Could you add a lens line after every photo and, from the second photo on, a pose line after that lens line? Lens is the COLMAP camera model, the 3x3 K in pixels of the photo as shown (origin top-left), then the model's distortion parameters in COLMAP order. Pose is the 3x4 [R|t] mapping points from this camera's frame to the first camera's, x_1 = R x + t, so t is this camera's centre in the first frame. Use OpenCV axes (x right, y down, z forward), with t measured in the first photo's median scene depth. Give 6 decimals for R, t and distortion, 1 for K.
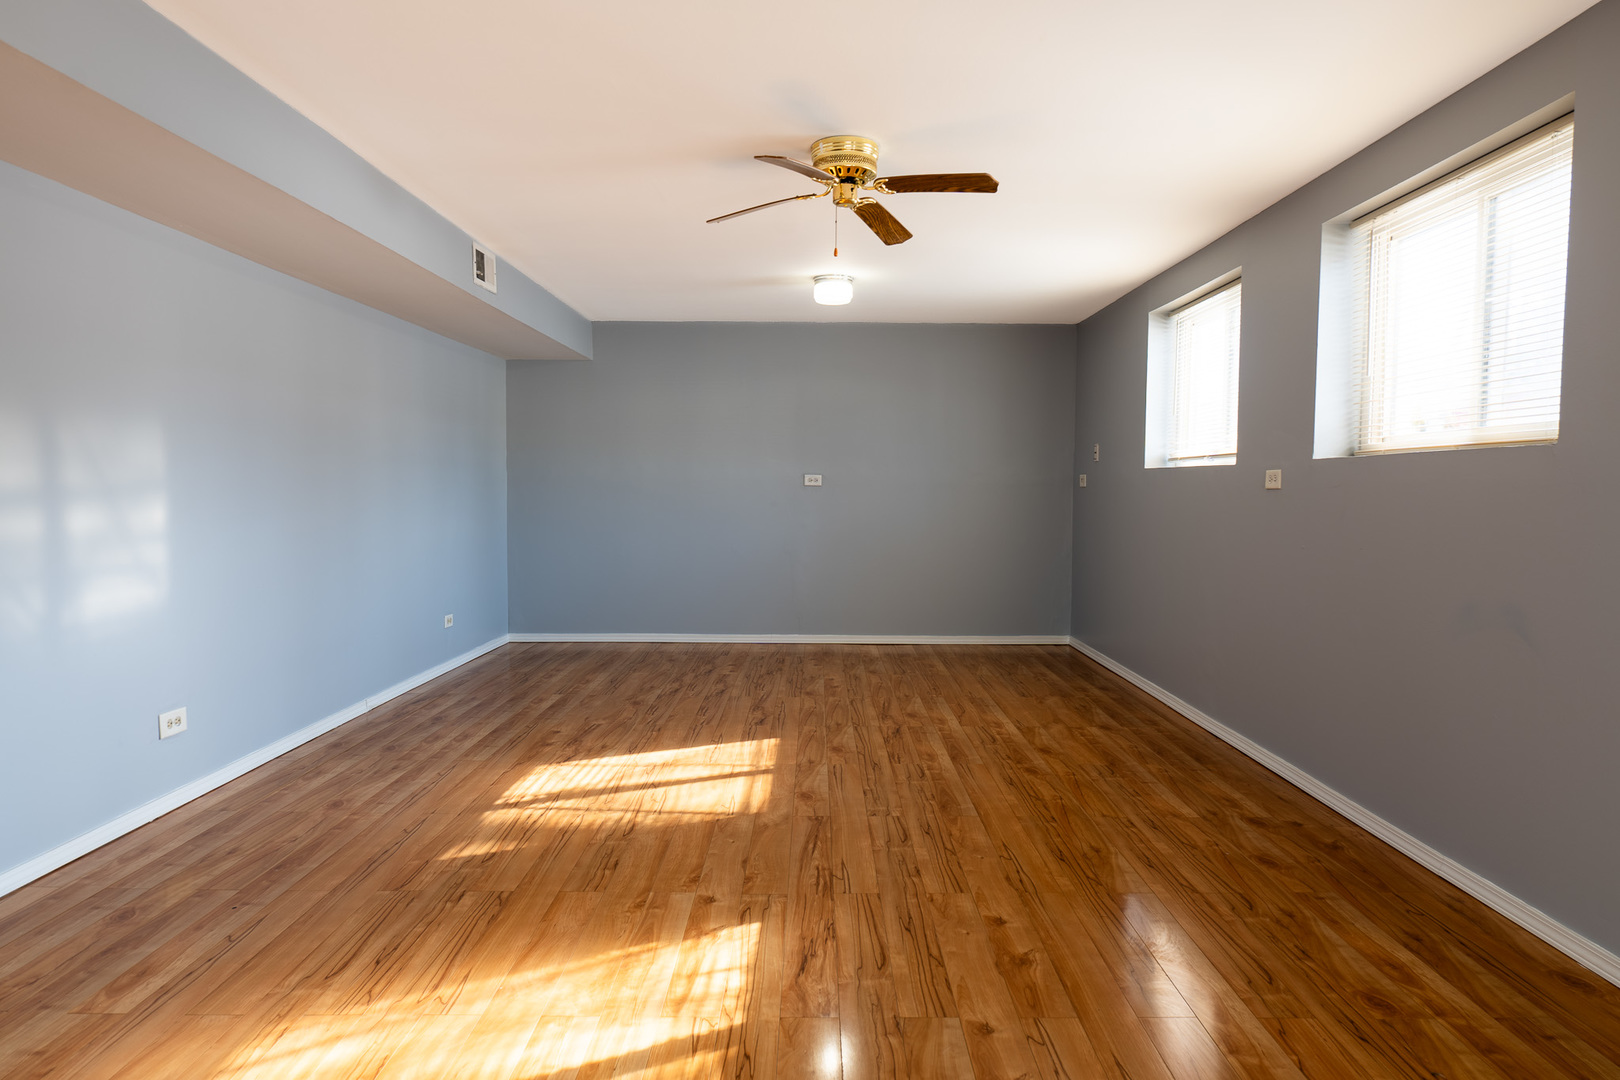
lens RADIAL K [[962.1, 0, 818.5], [0, 962.1, 538.4], [0, 0, 1]] dist [-0.055444, 0.039596]
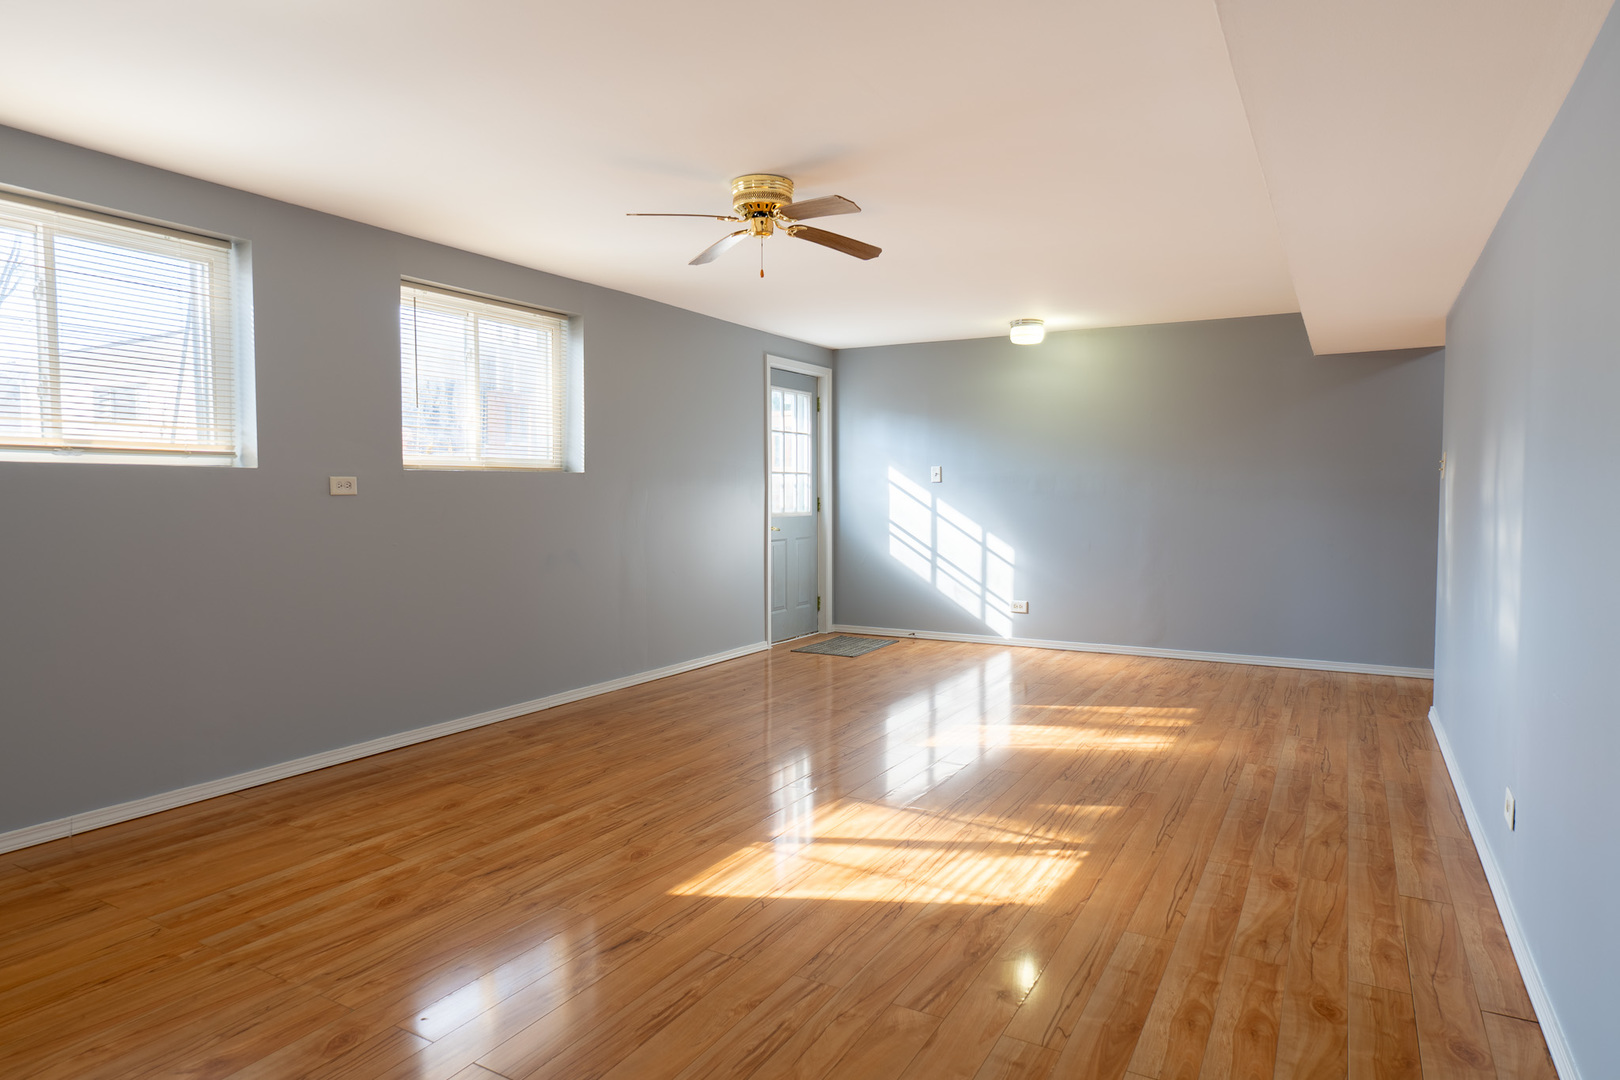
lens RADIAL K [[962.1, 0, 818.5], [0, 962.1, 538.4], [0, 0, 1]] dist [-0.055444, 0.039596]
pose [[-0.874006, -0.027824, 0.485117, -0.537769], [0.023265, 0.994818, 0.098972, -0.107577], [-0.485357, 0.097788, -0.868830, 1.850129]]
